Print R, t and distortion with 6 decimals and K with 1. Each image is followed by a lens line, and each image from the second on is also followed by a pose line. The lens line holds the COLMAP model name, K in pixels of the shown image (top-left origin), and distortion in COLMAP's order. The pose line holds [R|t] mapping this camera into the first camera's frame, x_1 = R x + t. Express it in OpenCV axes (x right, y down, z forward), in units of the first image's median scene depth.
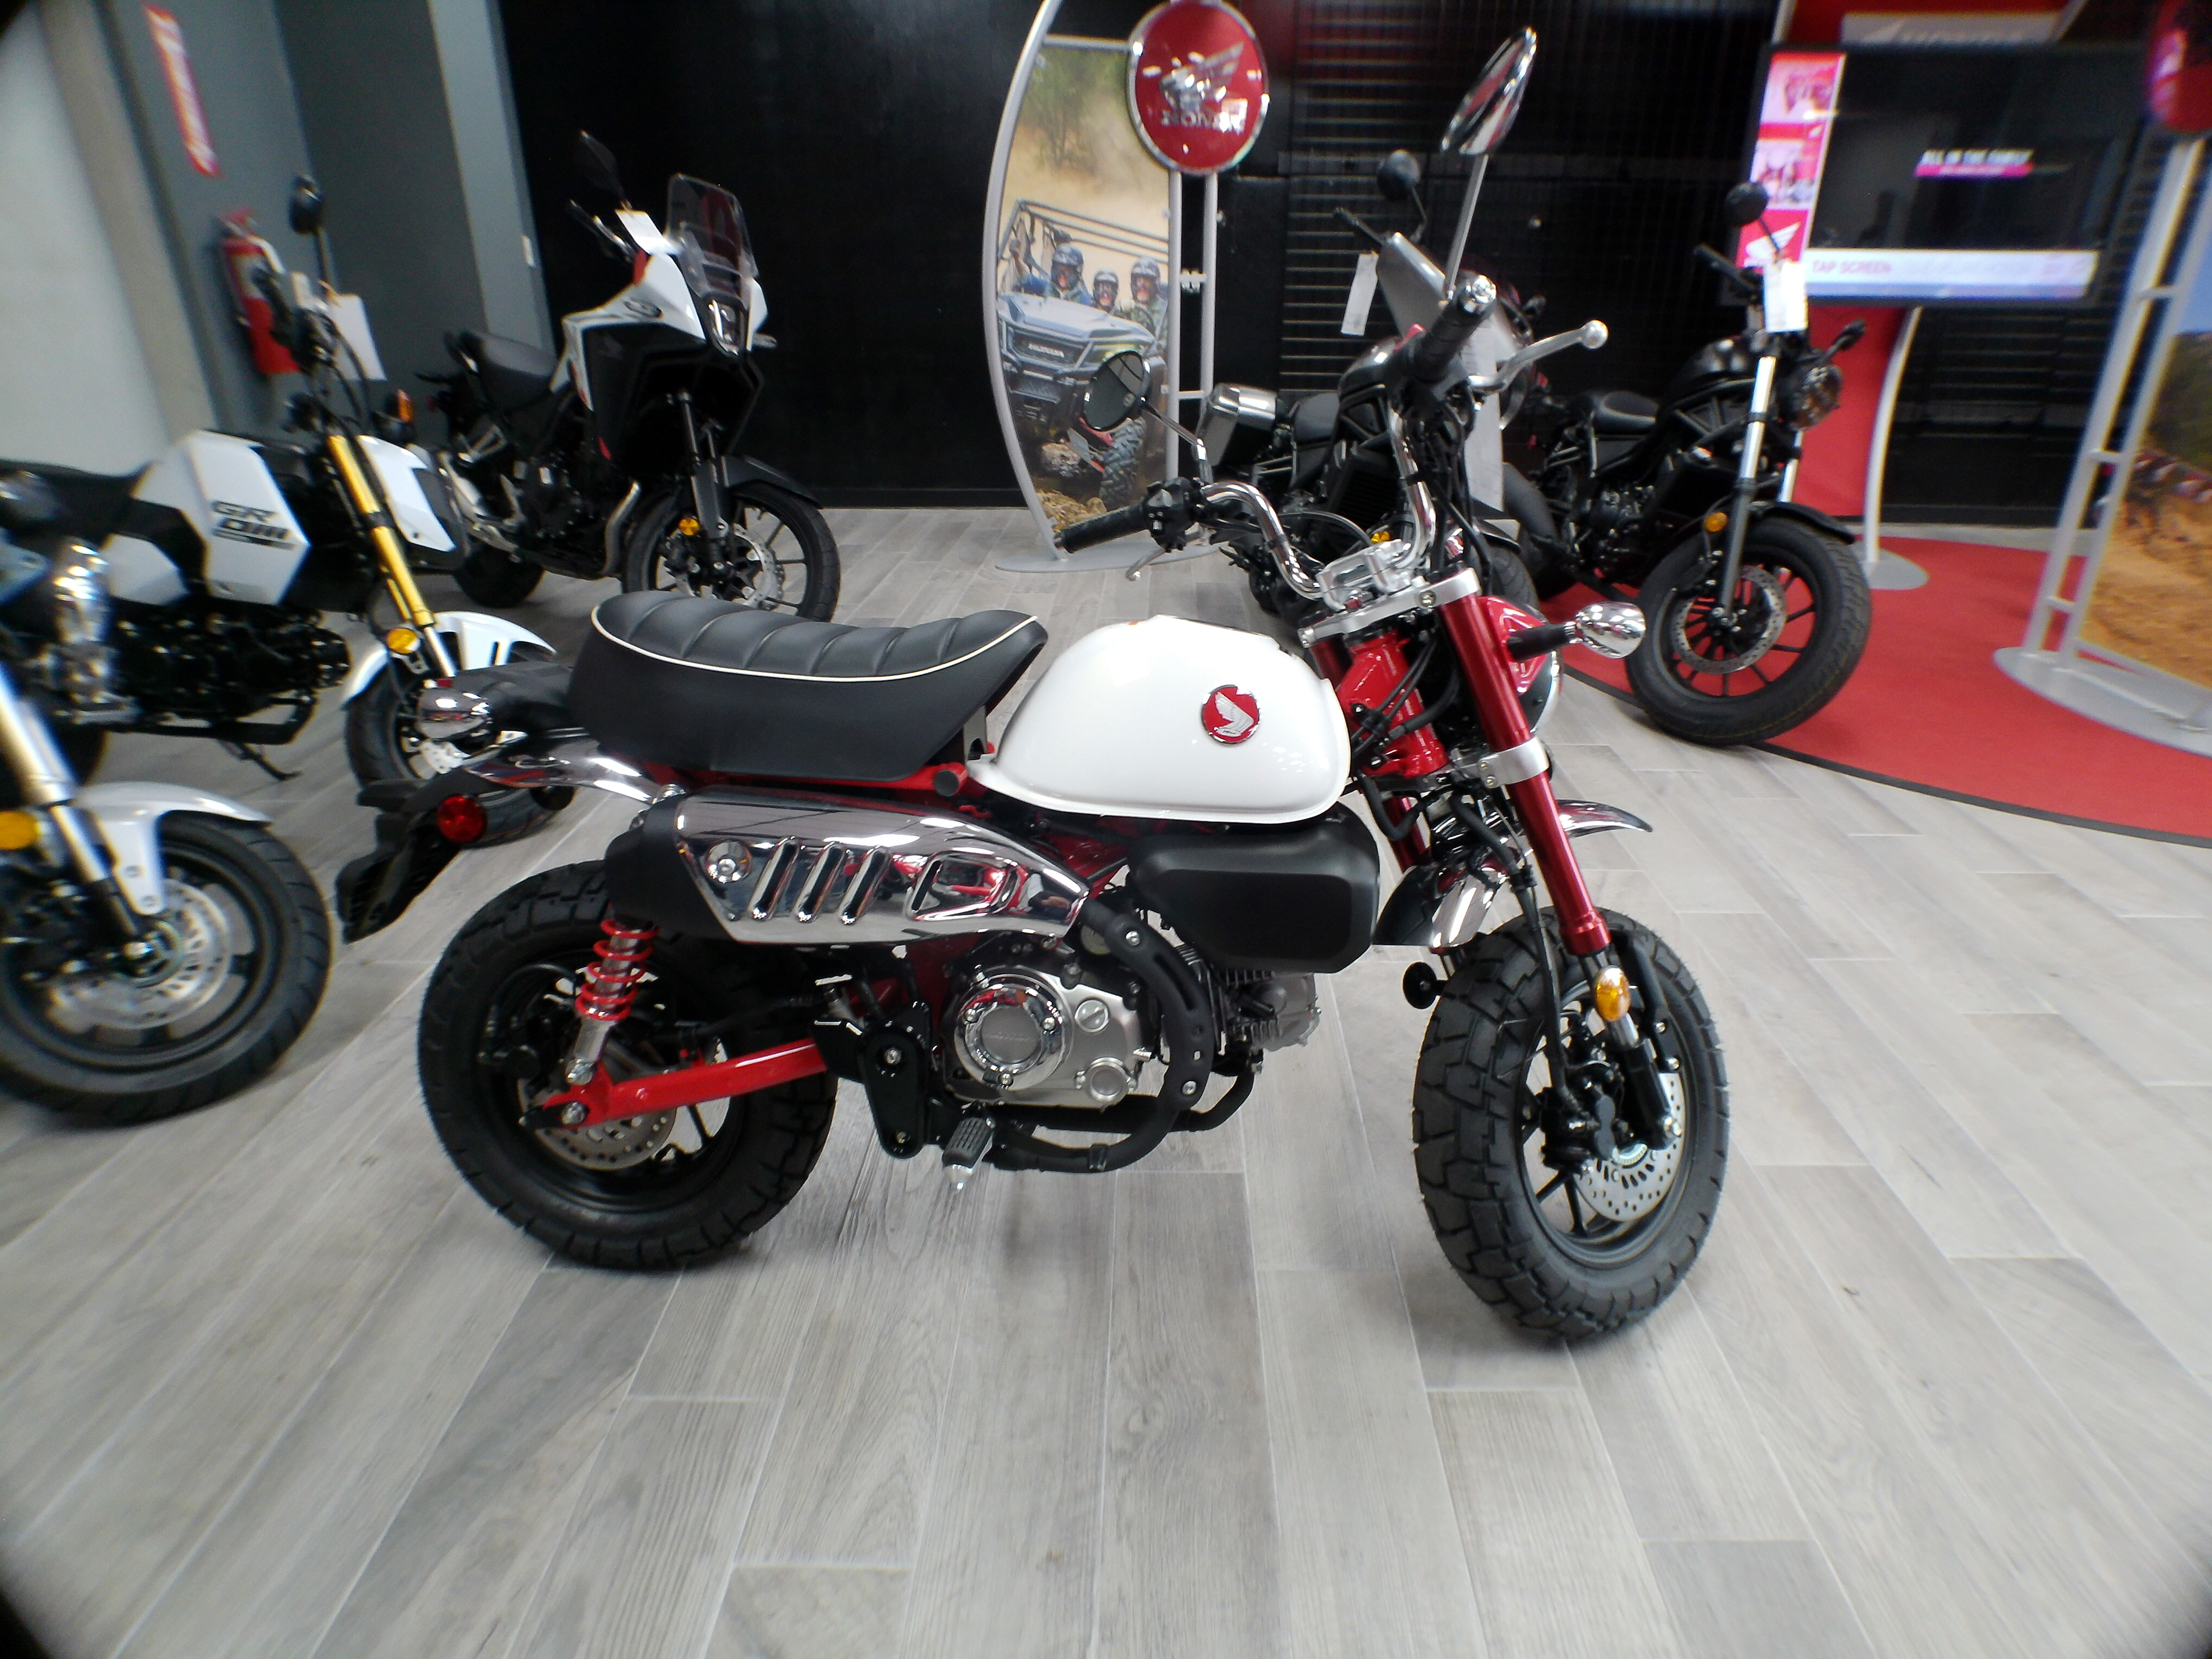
lens RADIAL K [[1216.9, 0, 1139.5], [0, 1216.9, 816.4], [0, 0, 1]] dist [-0.052744, 0.020951]
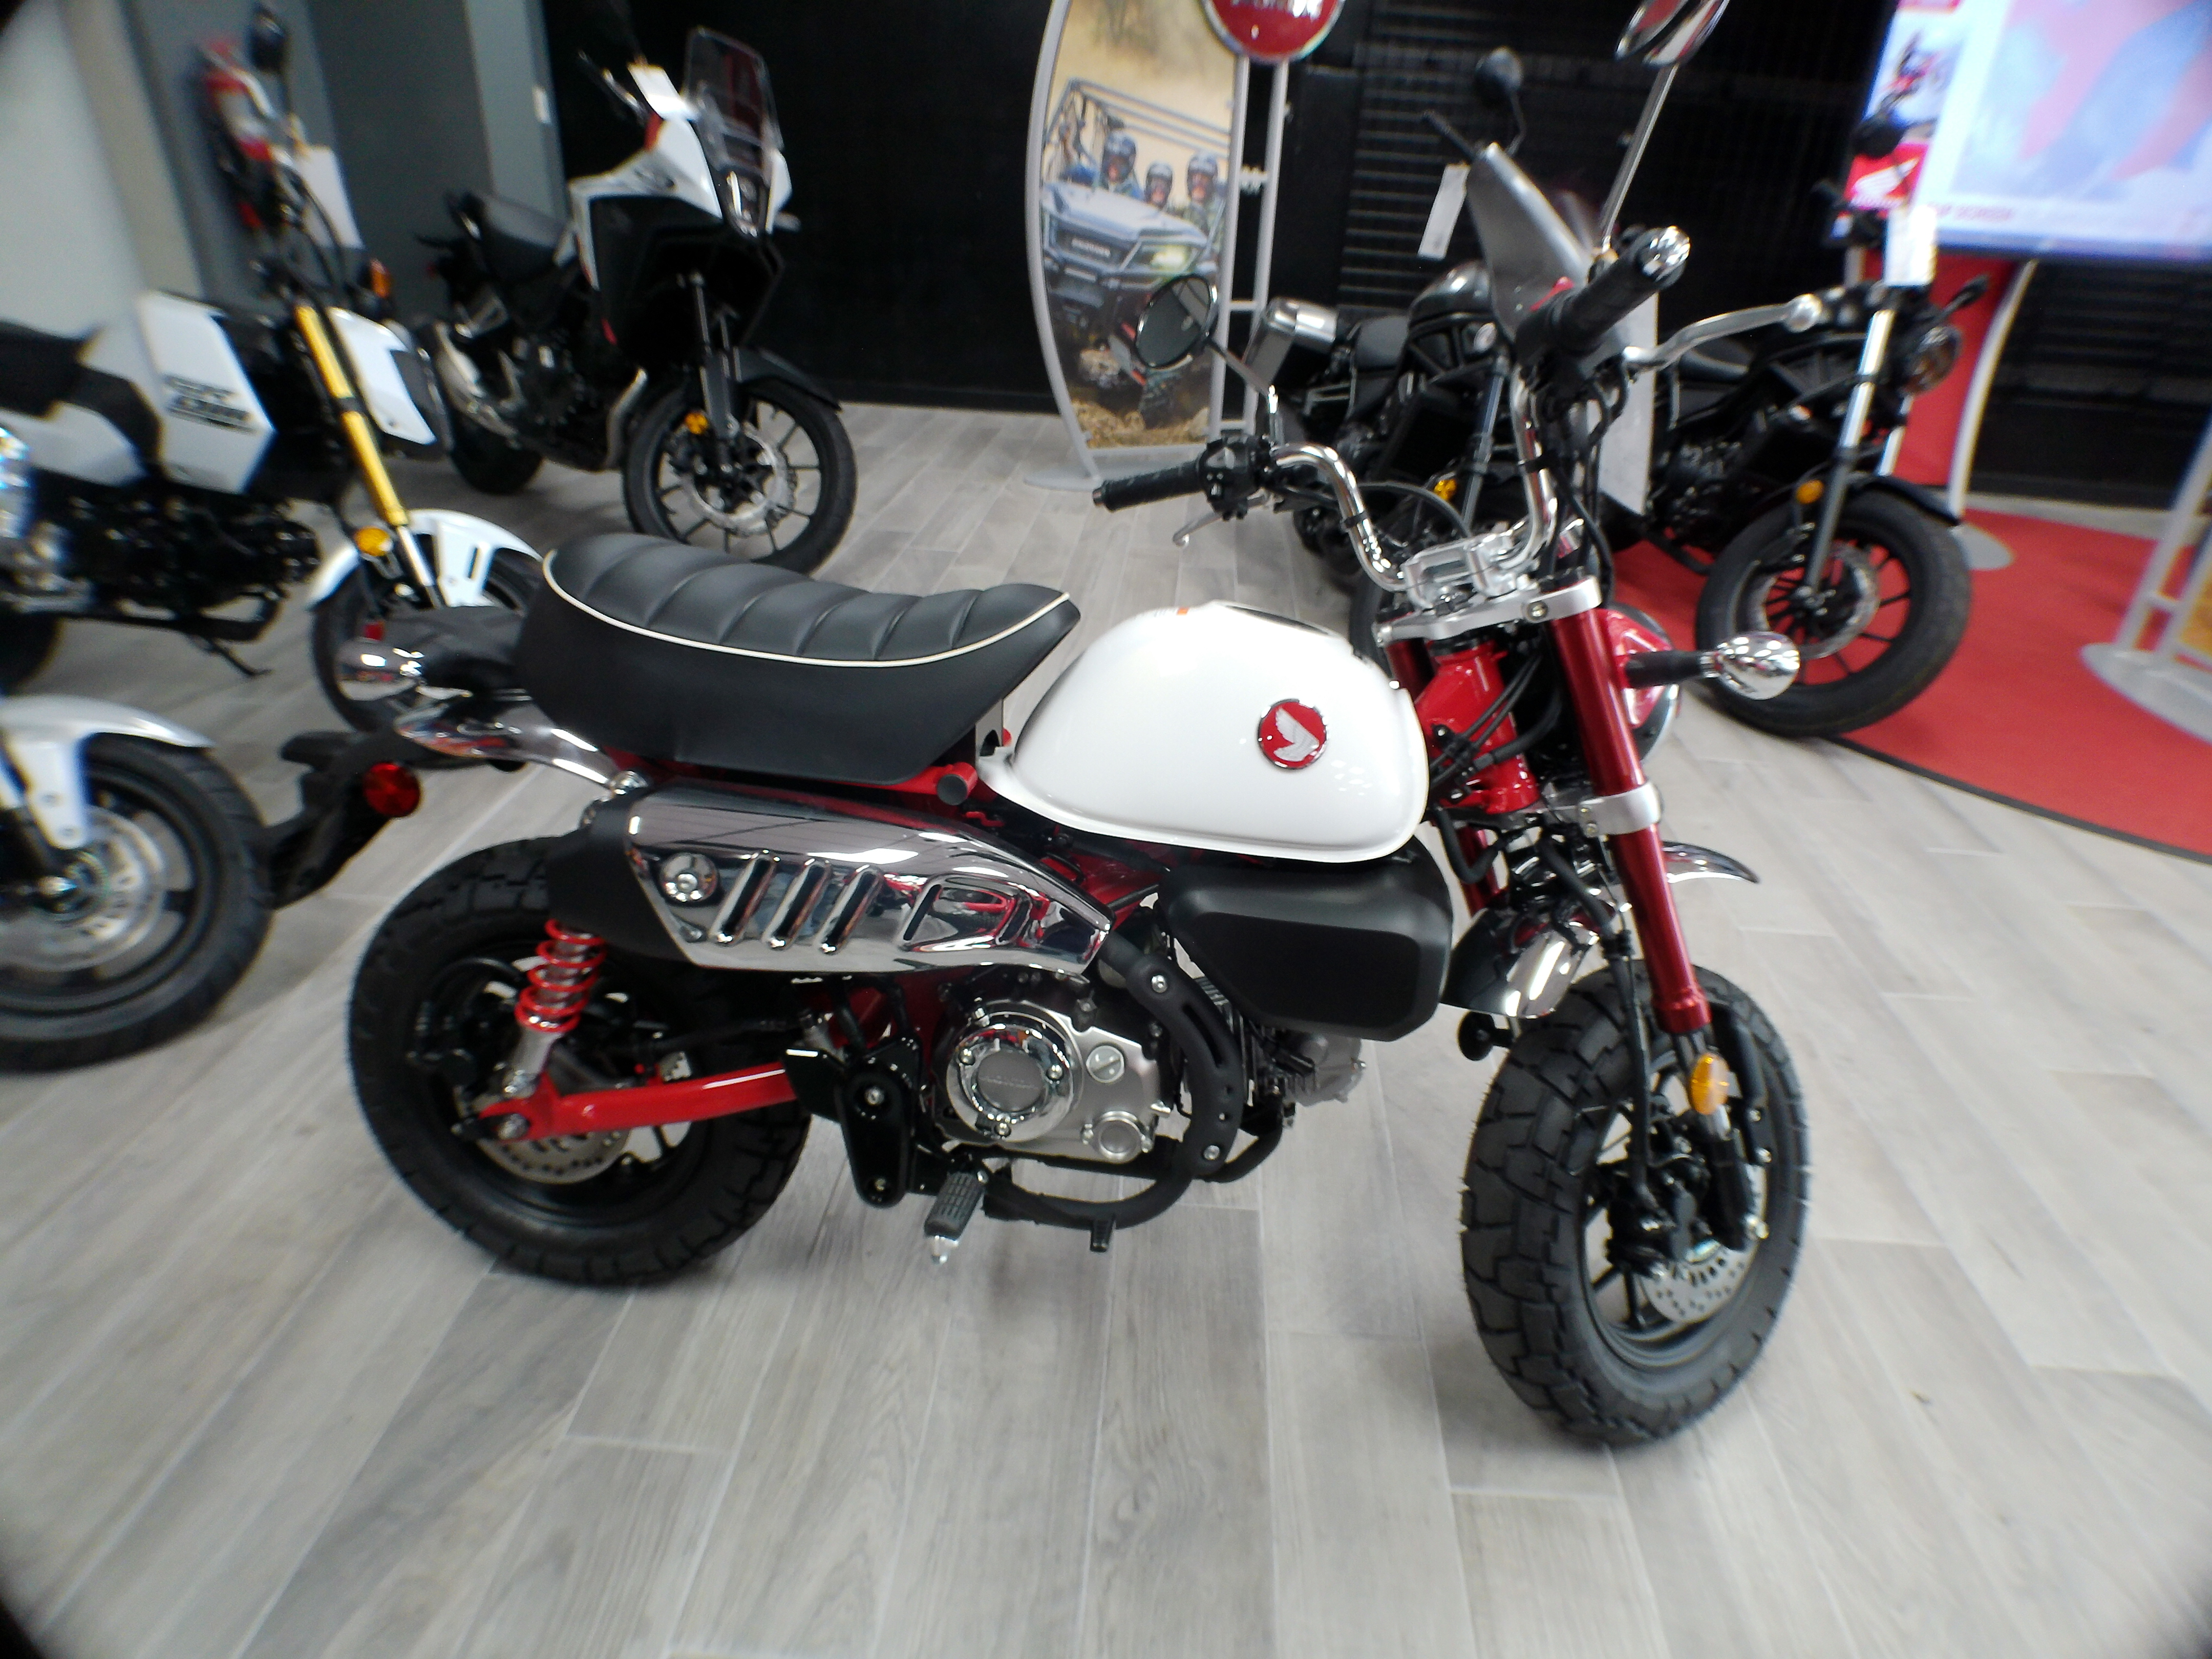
lens RADIAL K [[1226.4, 0, 1138.8], [0, 1226.4, 819.1], [0, 0, 1]] dist [-0.052662, 0.015148]
pose [[0.997860, 0.064980, -0.007289, -0.017686], [-0.064262, 0.995164, 0.074287, -0.066726], [0.012081, -0.073660, 0.997210, 0.122247]]
